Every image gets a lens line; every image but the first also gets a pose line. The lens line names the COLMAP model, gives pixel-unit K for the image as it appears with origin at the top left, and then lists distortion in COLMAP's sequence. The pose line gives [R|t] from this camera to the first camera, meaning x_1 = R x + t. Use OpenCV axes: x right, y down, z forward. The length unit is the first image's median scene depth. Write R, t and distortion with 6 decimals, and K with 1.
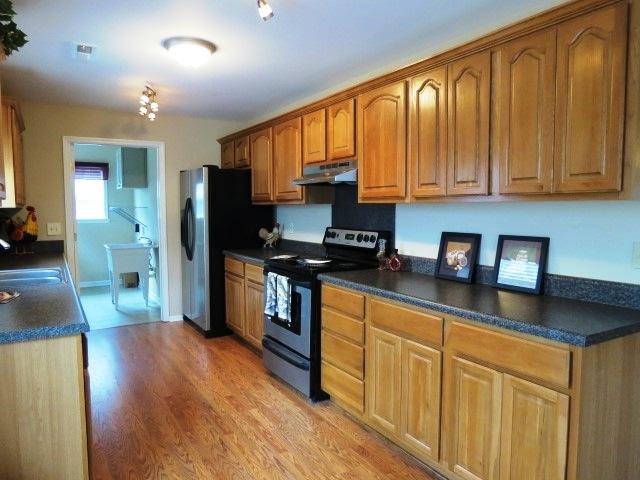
lens RADIAL K [[451.5, 0, 320.0], [0, 451.5, 240.0], [0, 0, 1]] dist [-0.029024, 0.001224]
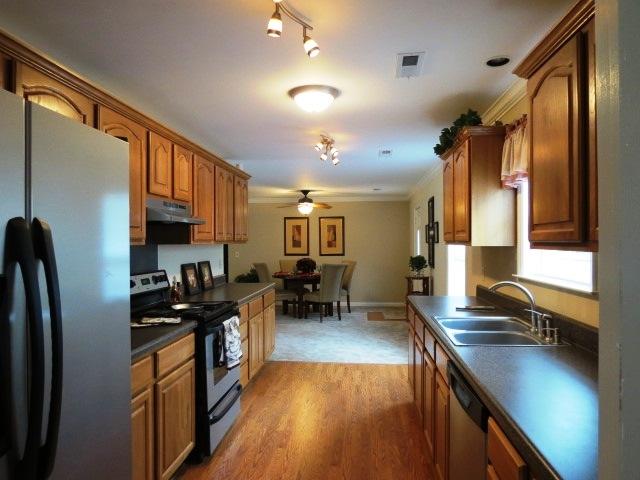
lens RADIAL K [[456.7, 0, 320.0], [0, 456.7, 240.0], [0, 0, 1]] dist [-0.017325, 0.002363]
pose [[-0.802609, 0.006988, 0.596464, -0.789072], [0.047307, 0.997528, 0.051970, -0.125302], [-0.594626, 0.069929, -0.800955, 1.582683]]
